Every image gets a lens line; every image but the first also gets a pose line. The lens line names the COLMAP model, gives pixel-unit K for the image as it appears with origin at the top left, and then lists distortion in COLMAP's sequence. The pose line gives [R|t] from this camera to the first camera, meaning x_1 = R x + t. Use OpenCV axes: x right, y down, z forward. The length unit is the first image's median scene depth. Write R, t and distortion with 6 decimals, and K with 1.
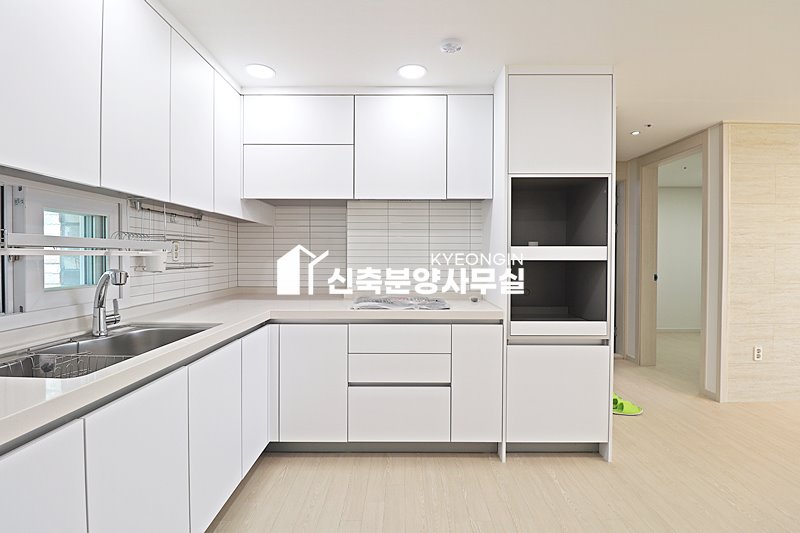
lens RADIAL K [[374.2, 0, 392.9], [0, 374.2, 260.4], [0, 0, 1]] dist [-0.000211, -0.011301]
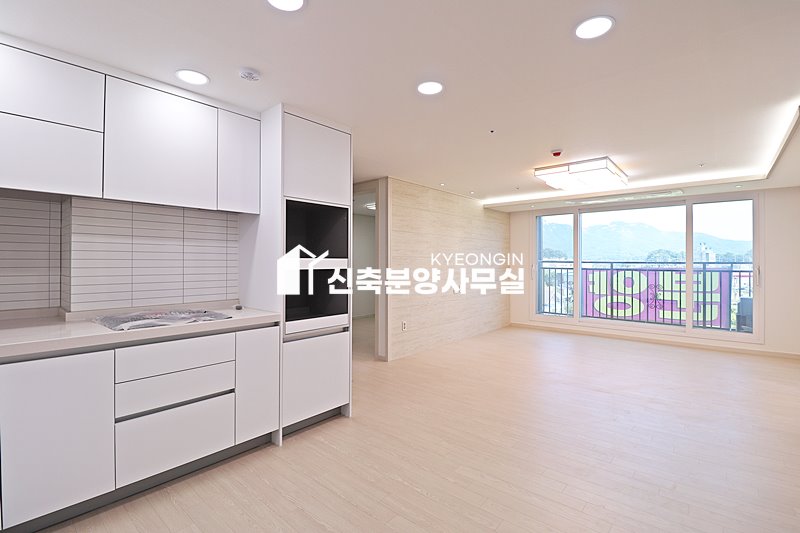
lens RADIAL K [[374.2, 0, 398.2], [0, 374.2, 261.0], [0, 0, 1]] dist [-0.000211, -0.011301]
pose [[0.645882, 0.002765, 0.763432, -0.327037], [0.009051, 0.999895, -0.011279, -0.011131], [-0.763384, 0.014195, 0.645789, -0.024607]]
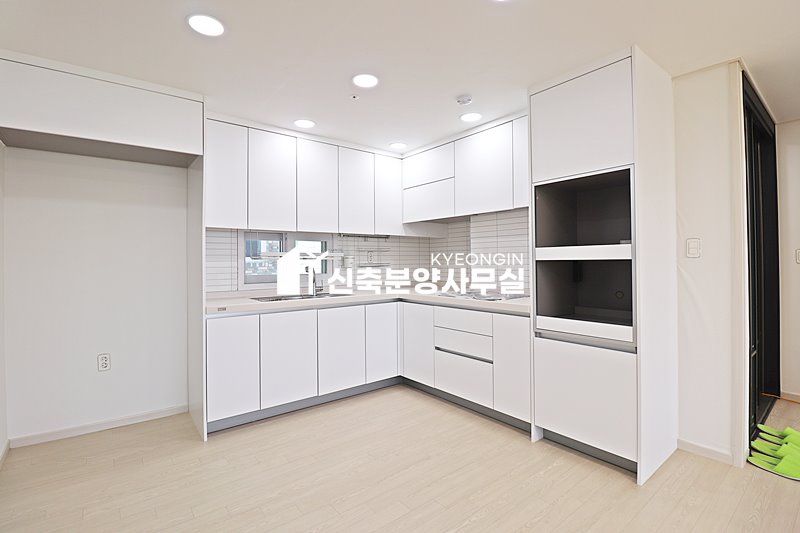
lens RADIAL K [[374.2, 0, 399.4], [0, 374.2, 258.3], [0, 0, 1]] dist [-0.000211, -0.011301]
pose [[0.631588, -0.014361, -0.775171, 0.863950], [0.001654, 0.999851, -0.017176, 0.010922], [0.775303, 0.009566, 0.631517, -0.014891]]
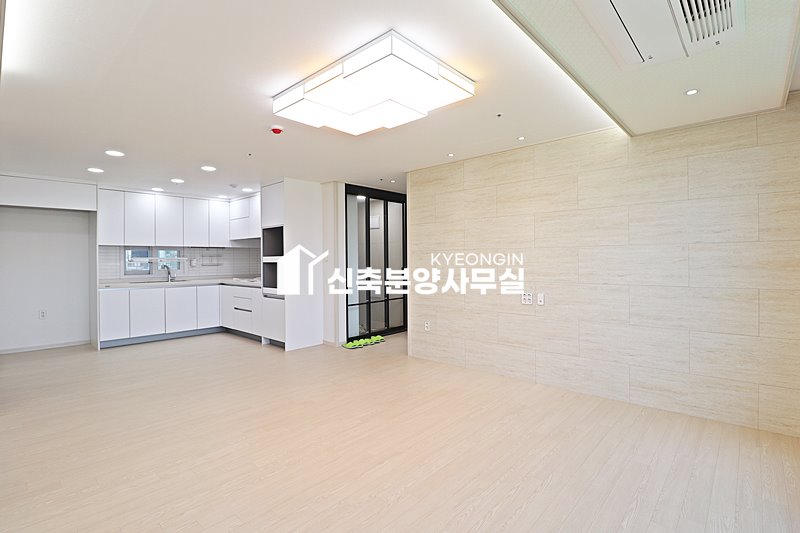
lens RADIAL K [[374.2, 0, 396.3], [0, 374.2, 263.5], [0, 0, 1]] dist [-0.000211, -0.011301]
pose [[0.746037, -0.001643, -0.665903, 2.440074], [0.000648, 0.999998, -0.001741, 0.010620], [0.665904, 0.000868, 0.746037, -0.234670]]
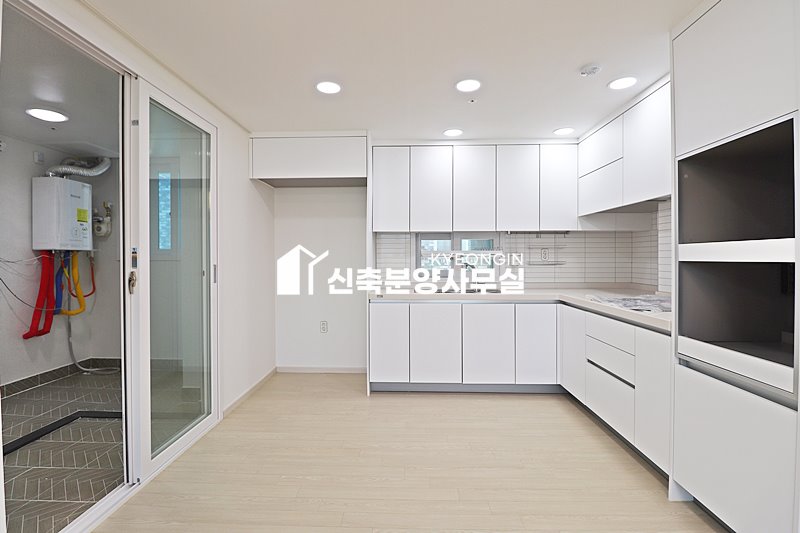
lens RADIAL K [[374.2, 0, 399.1], [0, 374.2, 261.5], [0, 0, 1]] dist [-0.000211, -0.011301]
pose [[-0.020677, 0.006479, -0.999765, 1.077216], [-0.009037, 0.999937, 0.006667, 0.000414], [0.999745, 0.009173, -0.020617, 0.376211]]
